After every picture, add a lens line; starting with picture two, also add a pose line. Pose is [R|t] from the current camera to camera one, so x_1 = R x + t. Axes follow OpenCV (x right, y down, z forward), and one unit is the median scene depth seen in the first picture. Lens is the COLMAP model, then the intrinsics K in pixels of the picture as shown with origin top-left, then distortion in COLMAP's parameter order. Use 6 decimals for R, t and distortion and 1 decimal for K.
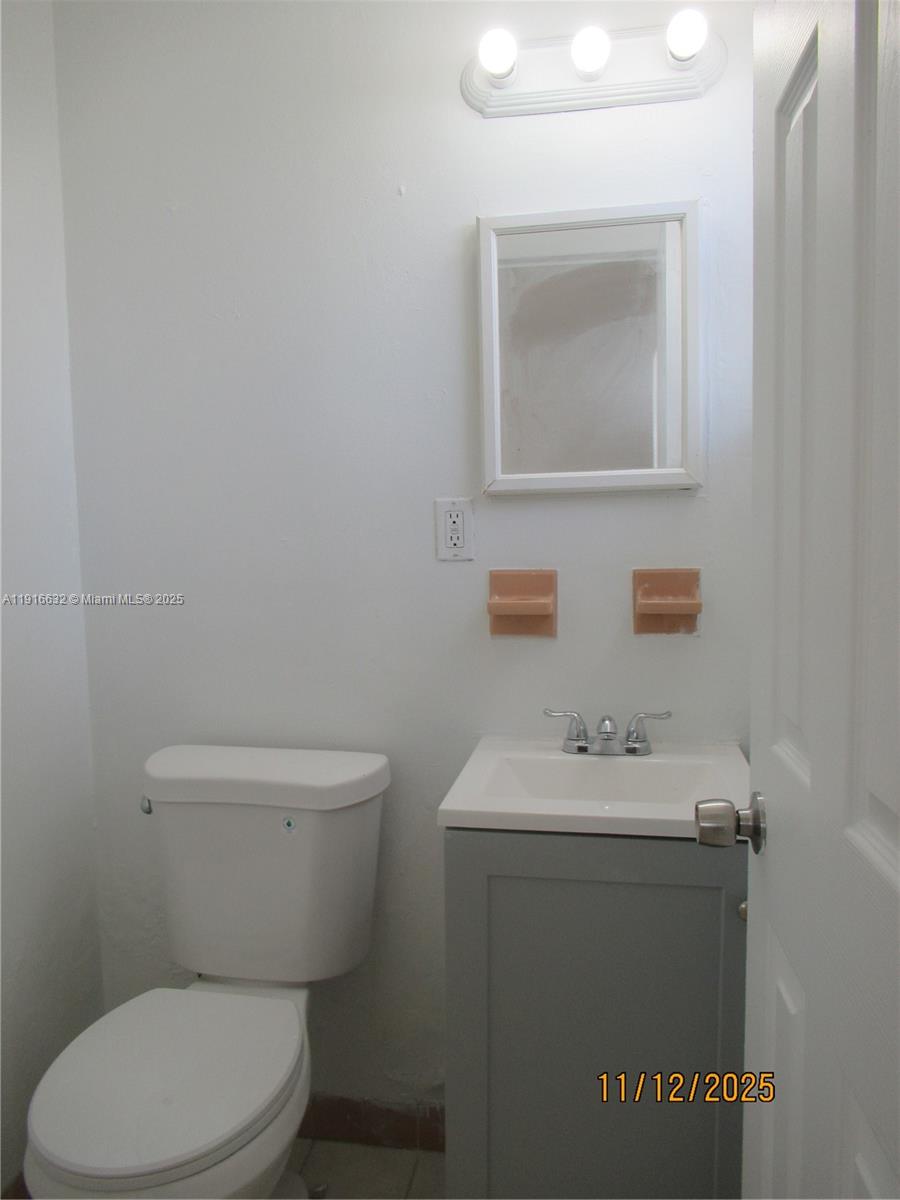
lens RADIAL K [[888.5, 0, 448.6], [0, 888.5, 598.2], [0, 0, 1]] dist [0.009372, 0.007763]
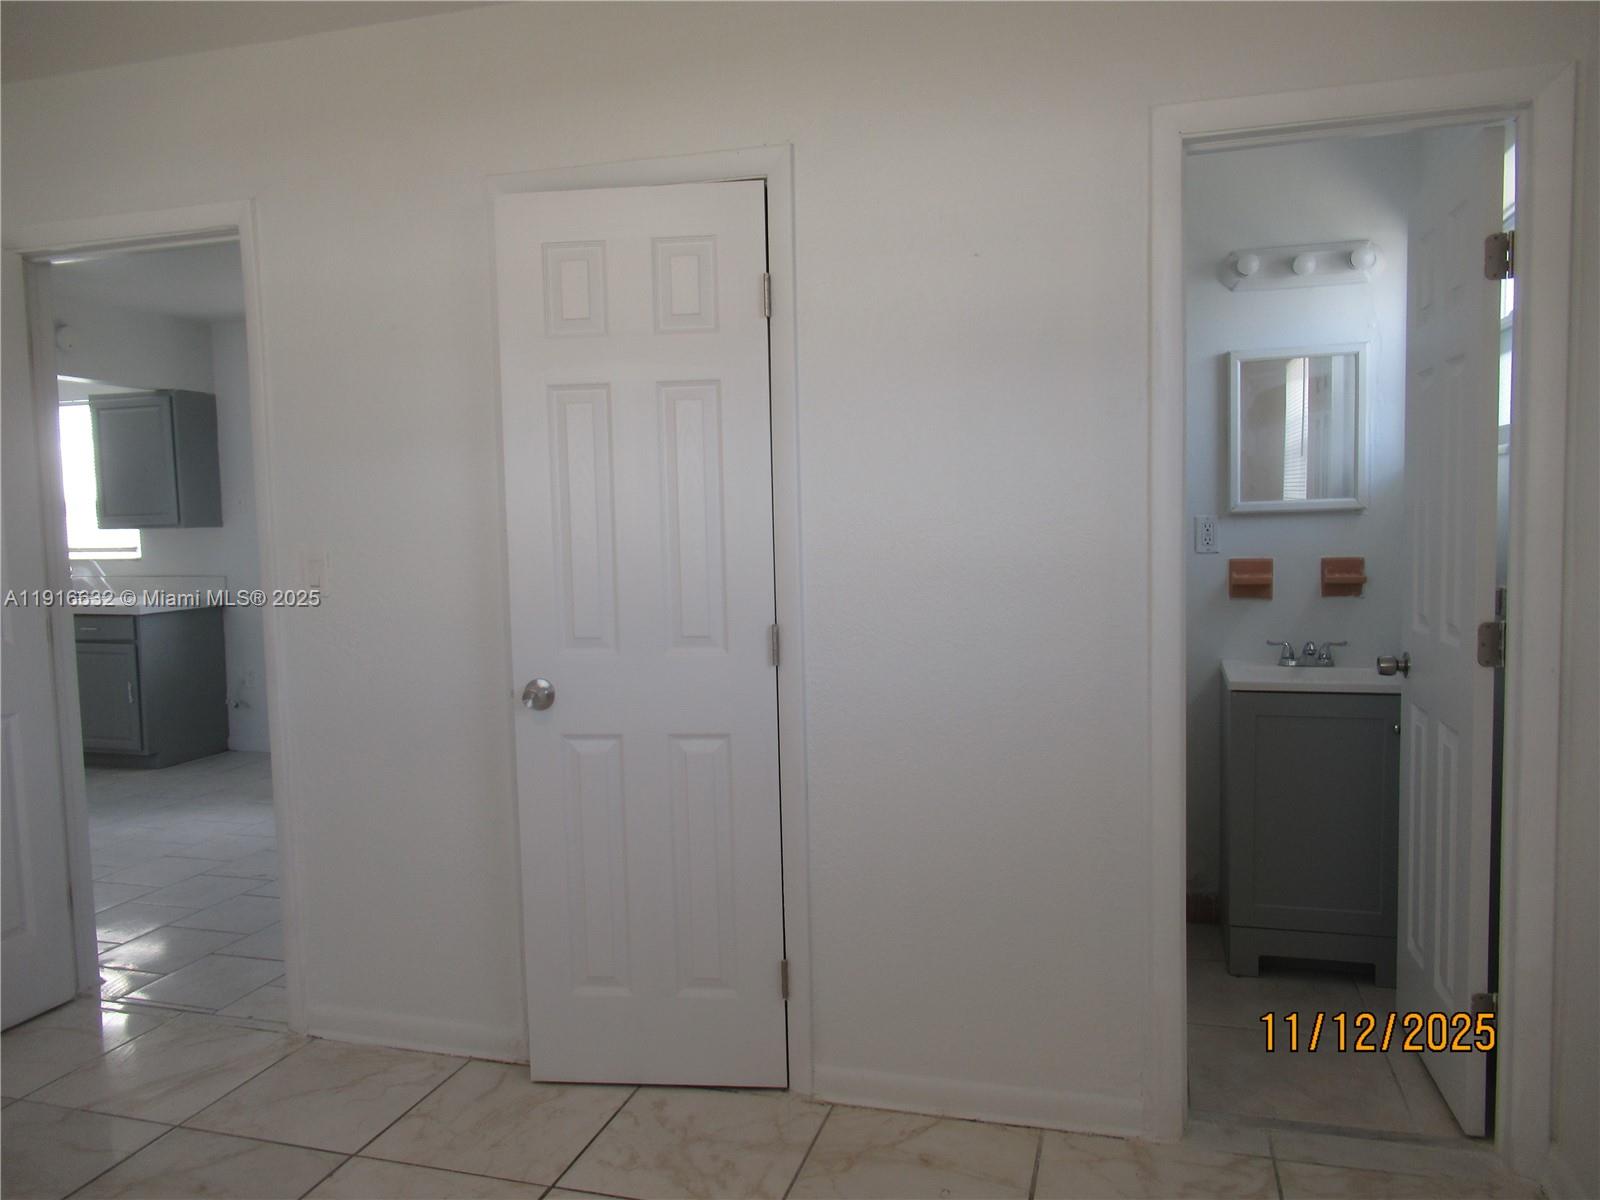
lens RADIAL K [[1184.7, 0, 800.0], [0, 1184.7, 603.6], [0, 0, 1]] dist [0.009372, 0.007763]
pose [[0.993298, 0.003940, -0.115512, -0.509880], [-0.005531, 0.999894, -0.013455, 0.089482], [0.115447, 0.014004, 0.993215, -1.331281]]
